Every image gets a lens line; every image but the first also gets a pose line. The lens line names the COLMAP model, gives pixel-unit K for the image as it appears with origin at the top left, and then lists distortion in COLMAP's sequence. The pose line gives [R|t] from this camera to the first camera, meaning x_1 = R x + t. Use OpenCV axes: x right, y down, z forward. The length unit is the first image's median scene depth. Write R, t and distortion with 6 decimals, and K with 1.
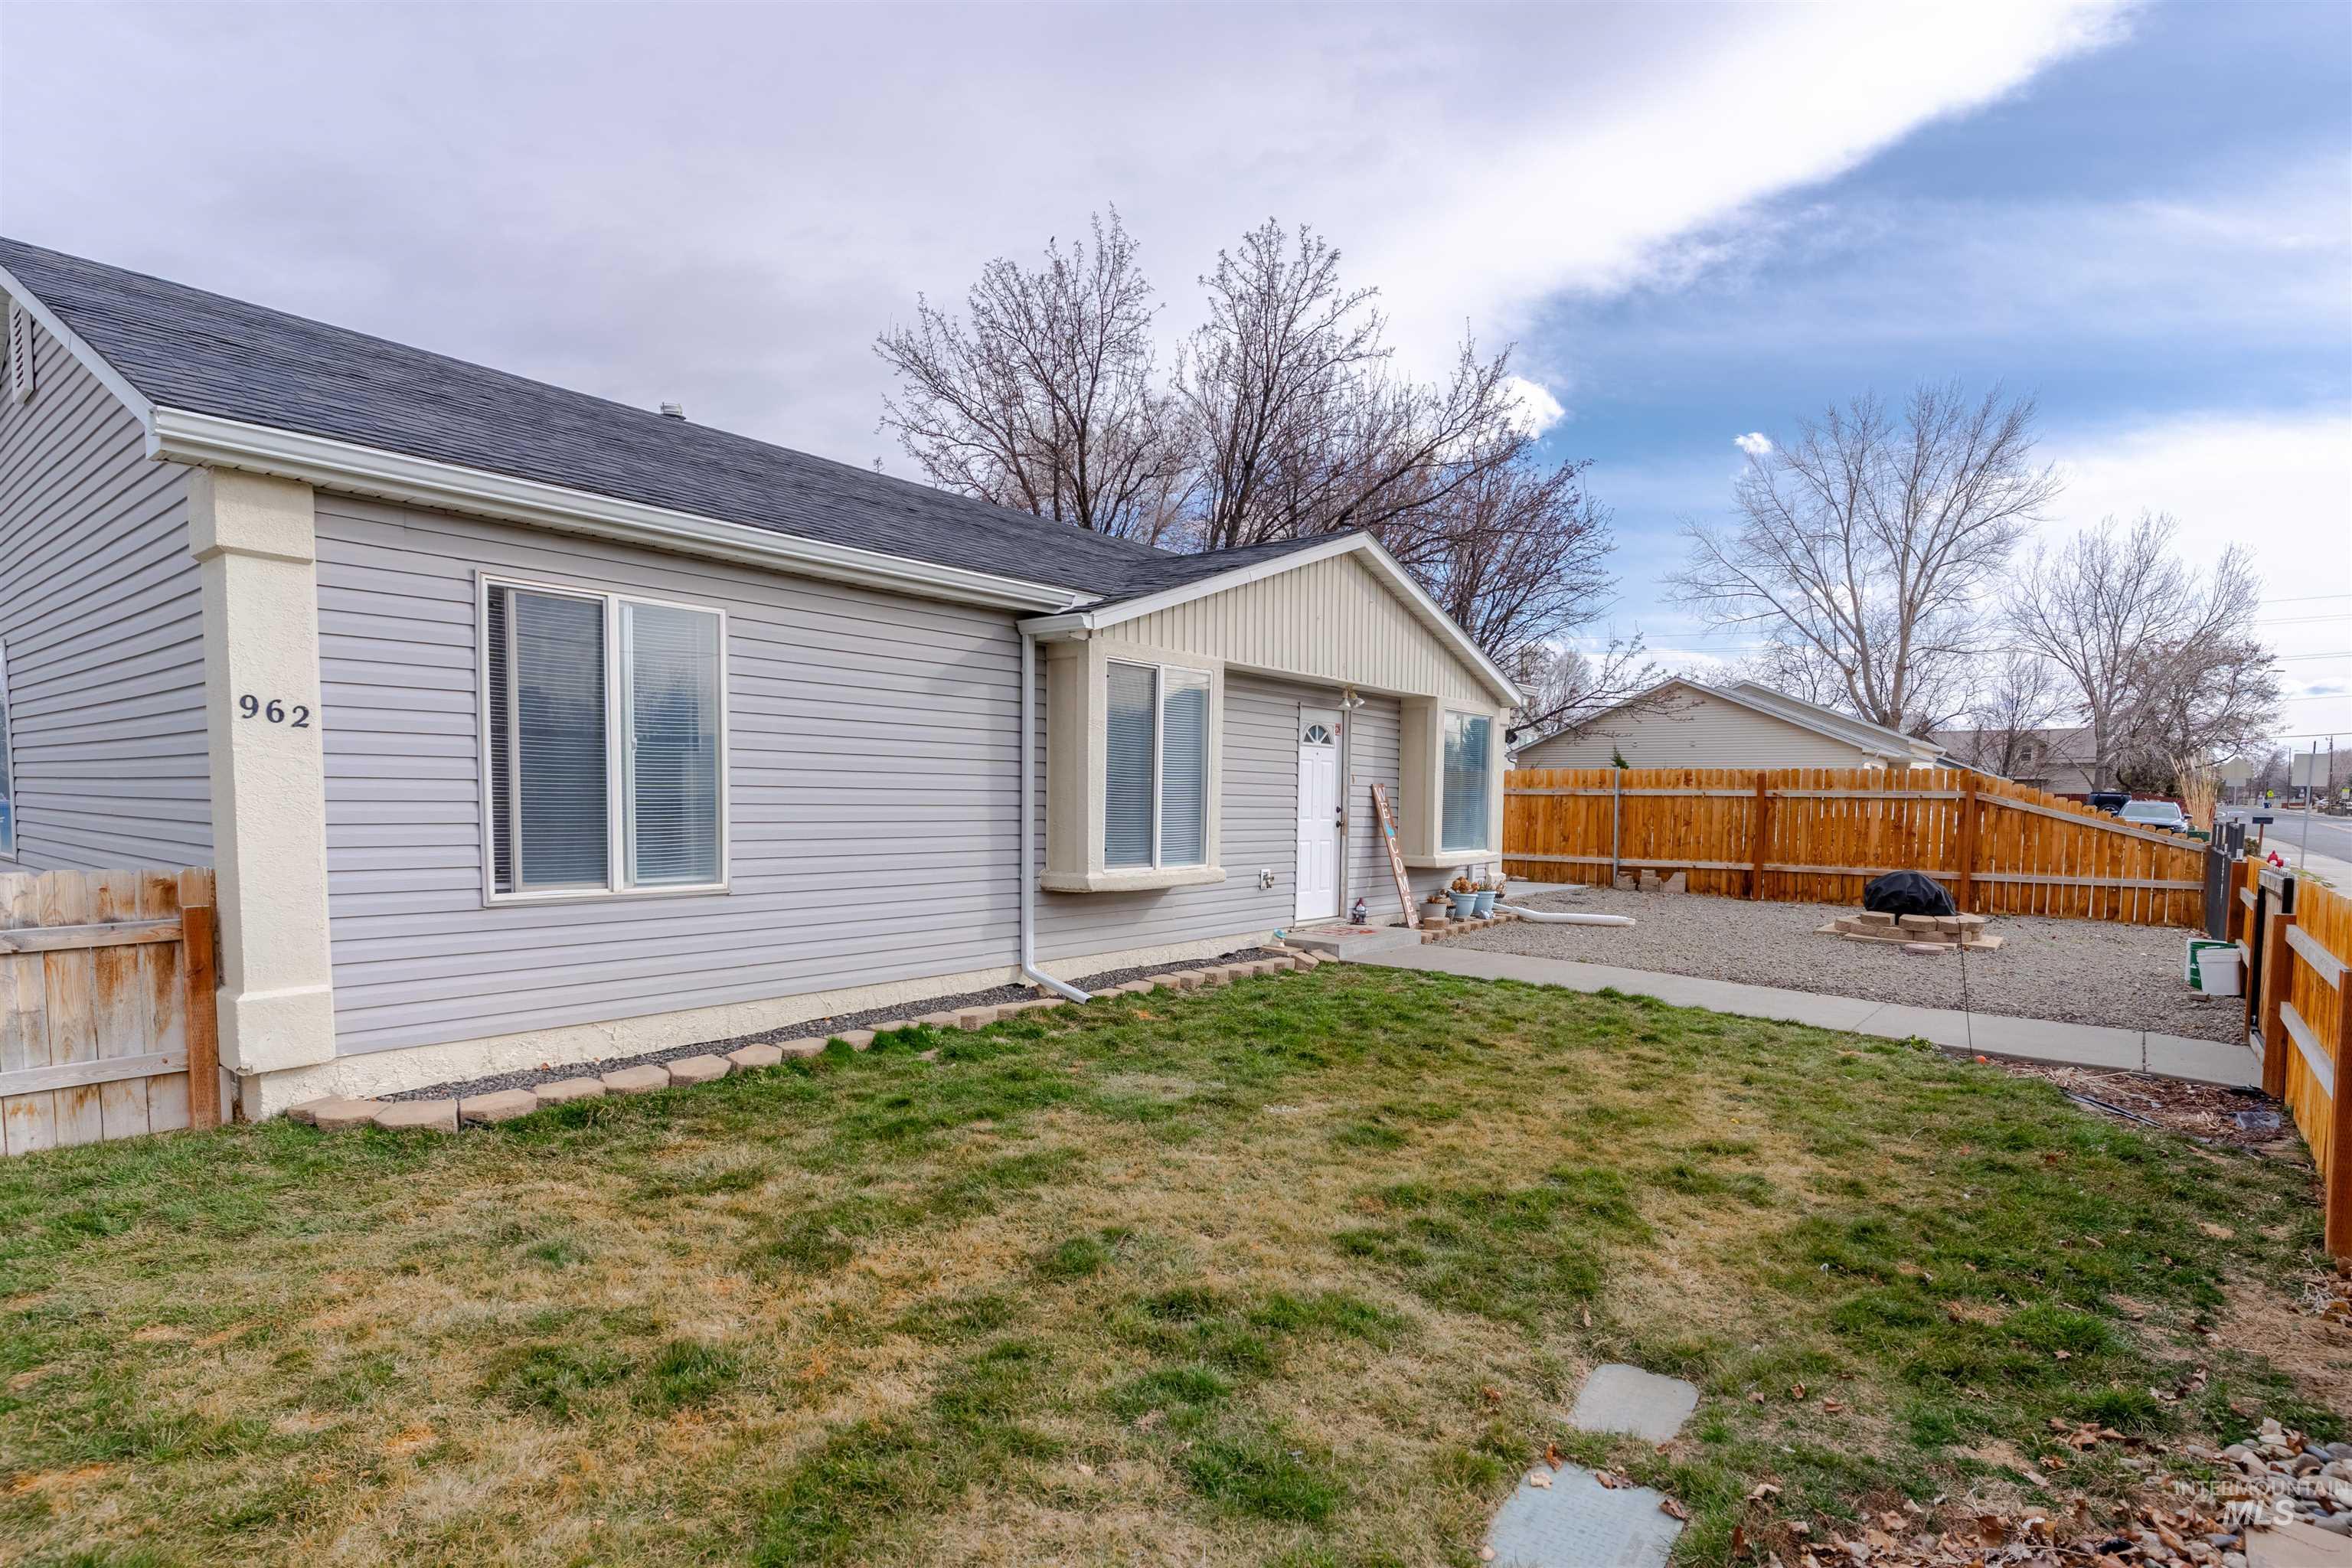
lens RADIAL K [[1164.9, 0, 1169.7], [0, 1164.9, 779.9], [0, 0, 1]] dist [-0.084312, 0.041583]
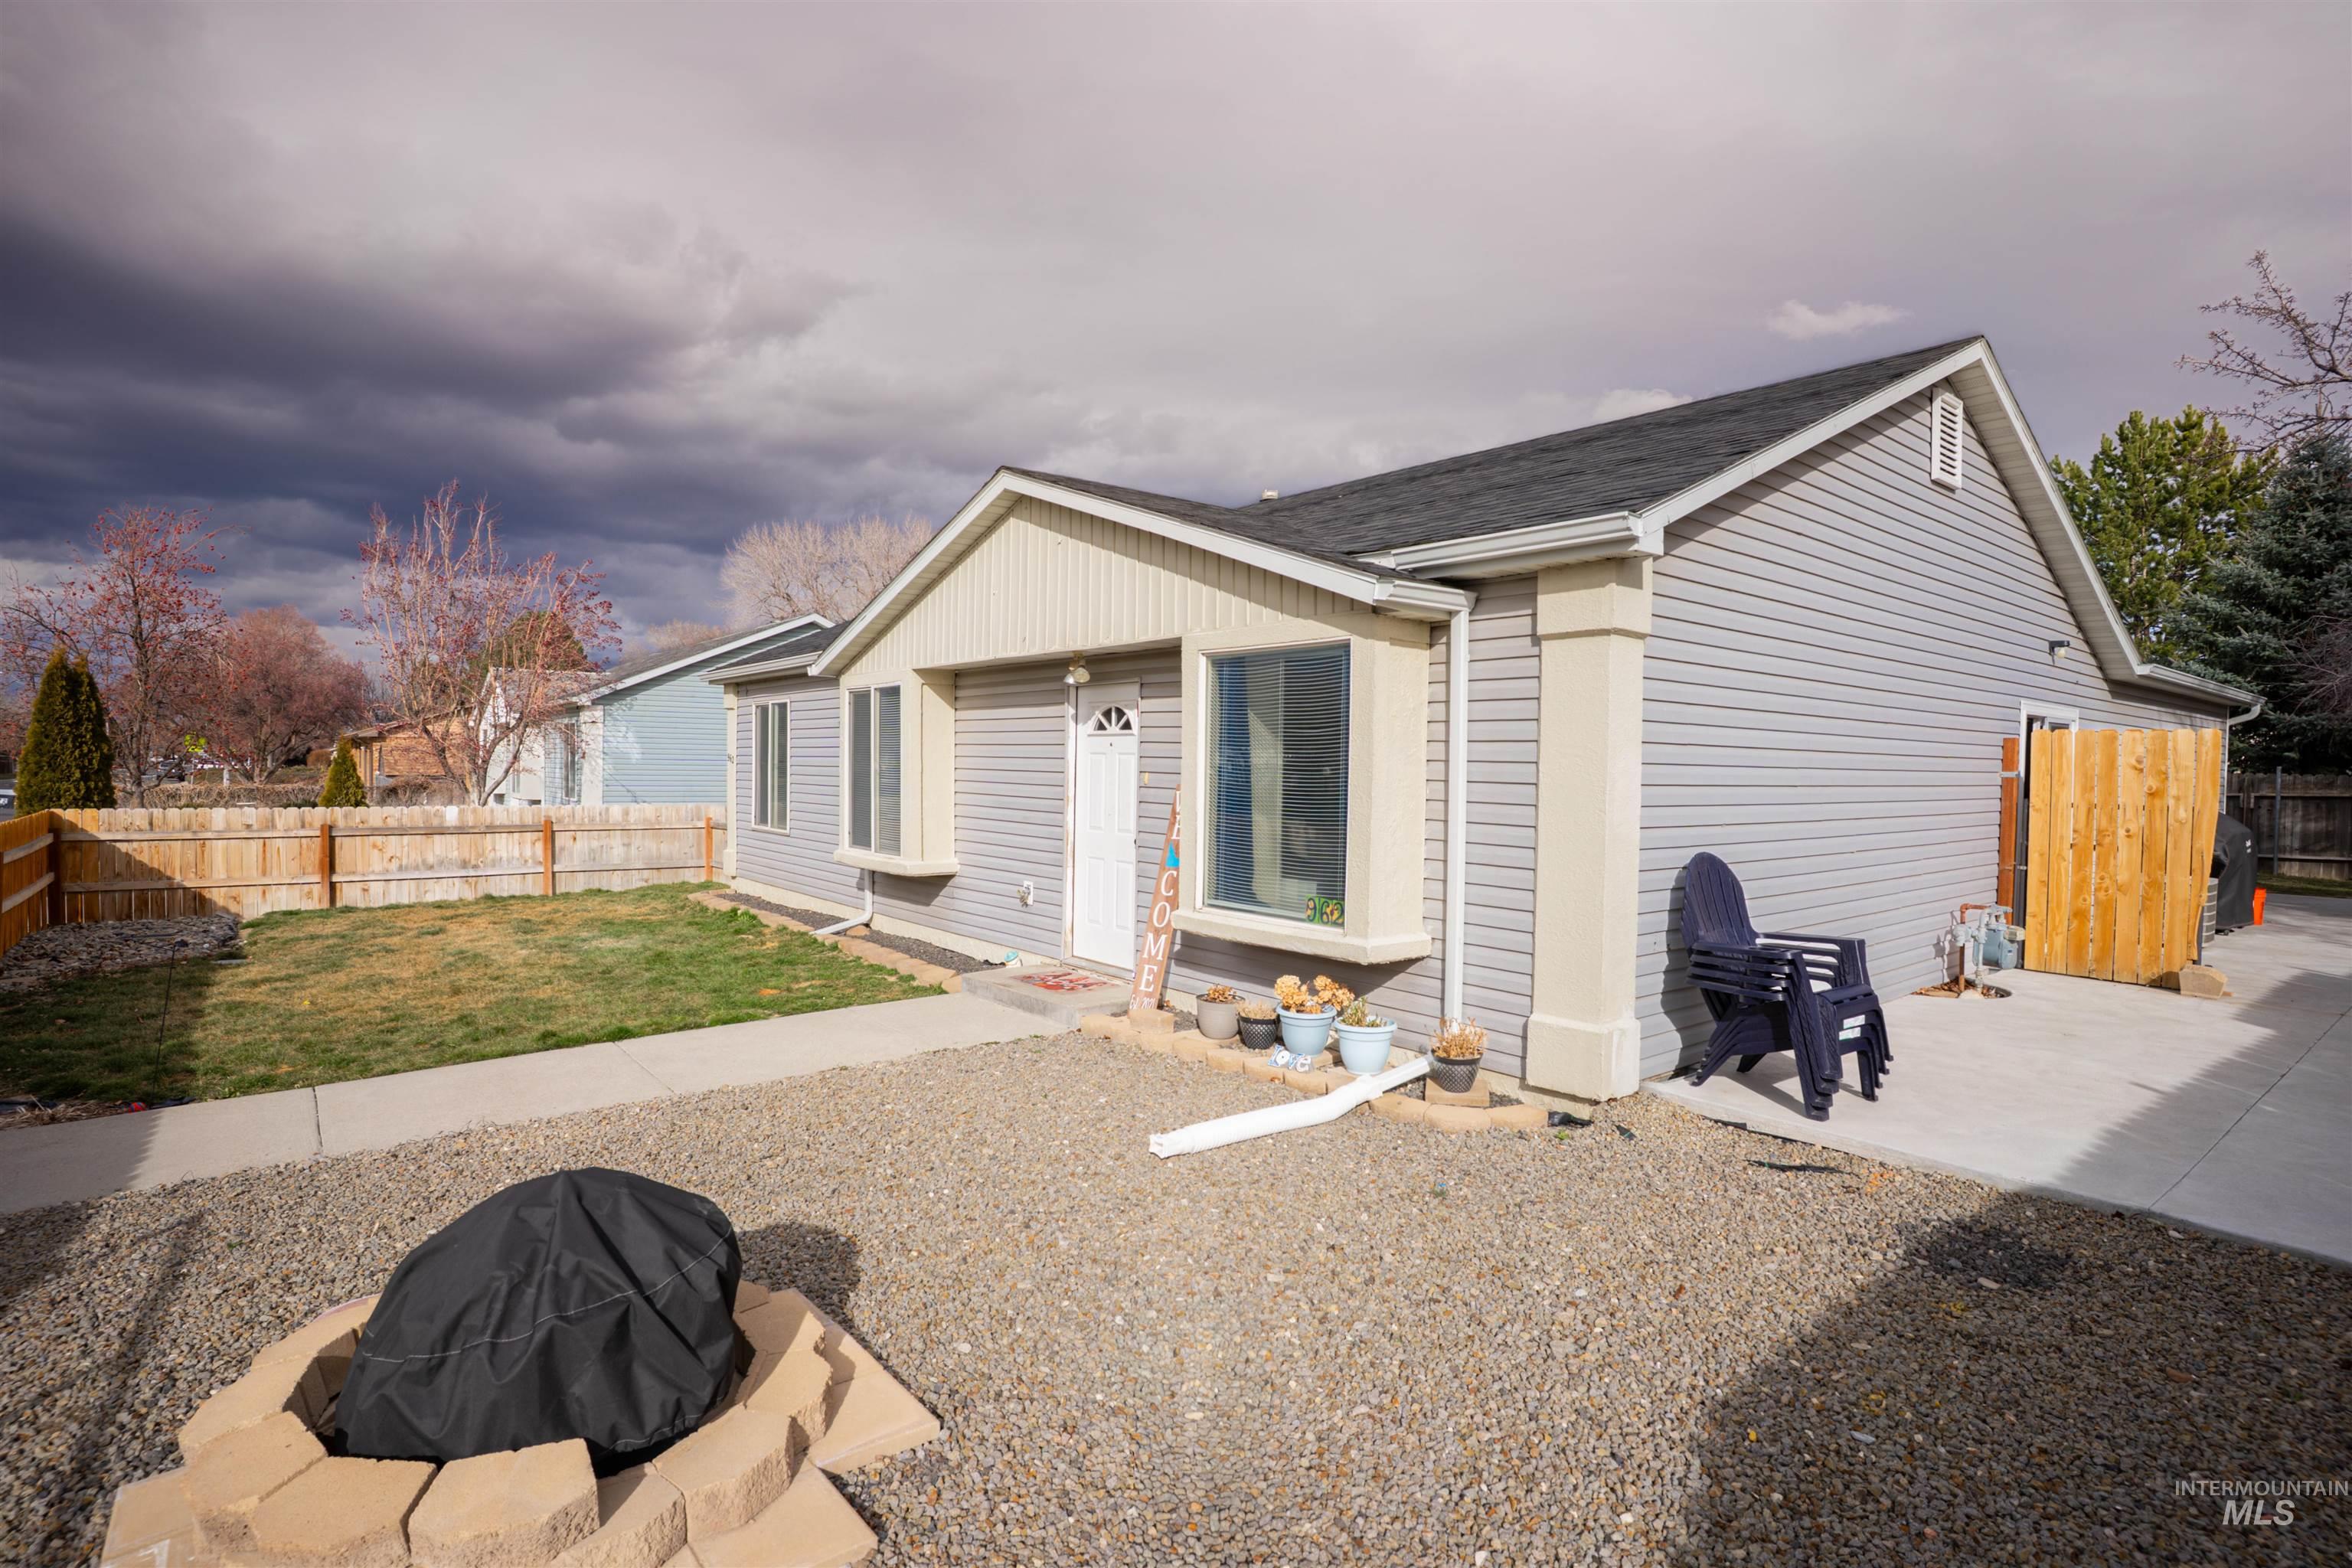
lens RADIAL K [[1150.1, 0, 1184.4], [0, 1150.1, 804.5], [0, 0, 1]] dist [-0.063154, 0.023854]
pose [[-0.194058, 0.012633, -0.980909, 0.863235], [-0.005860, 0.999884, 0.014037, 0.005767], [0.980973, 0.008472, -0.193961, 1.208574]]
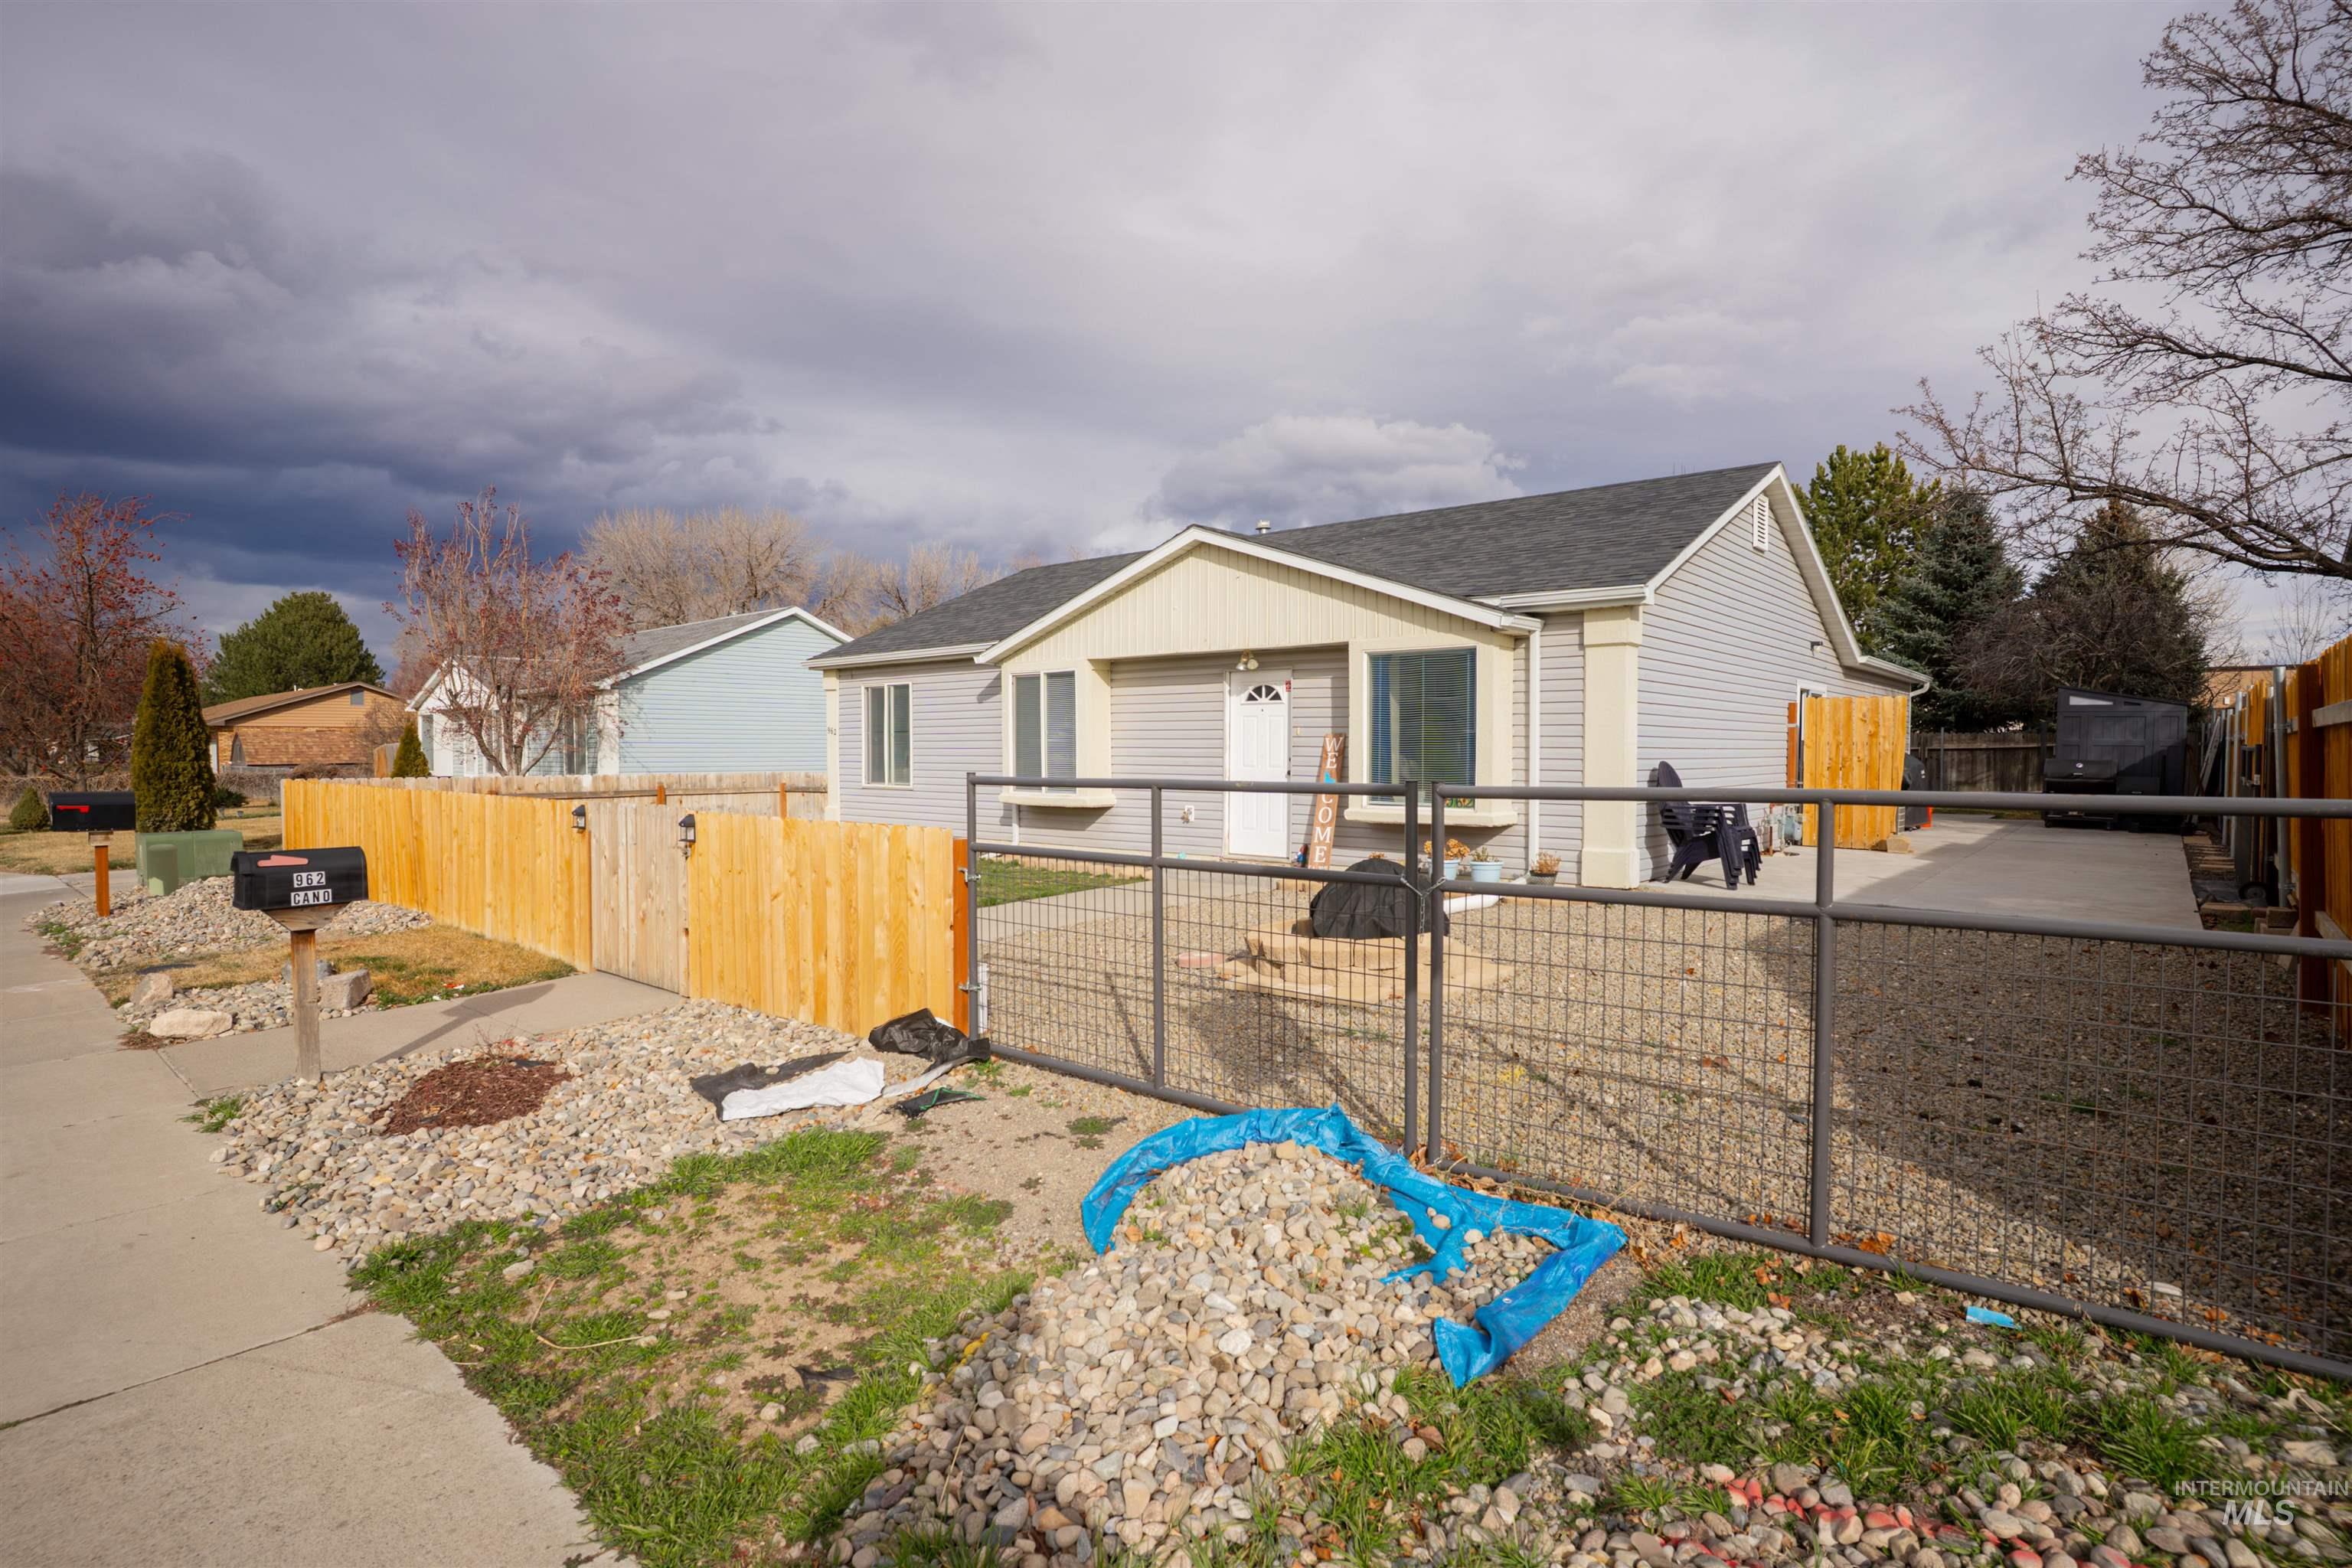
lens RADIAL K [[1150.1, 0, 1184.4], [0, 1150.1, 804.5], [0, 0, 1]] dist [-0.063154, 0.023854]
pose [[-0.012646, 0.028668, -0.999509, 1.272925], [0.011811, 0.999523, 0.028519, 0.037306], [0.999850, -0.011444, -0.012978, 0.950567]]
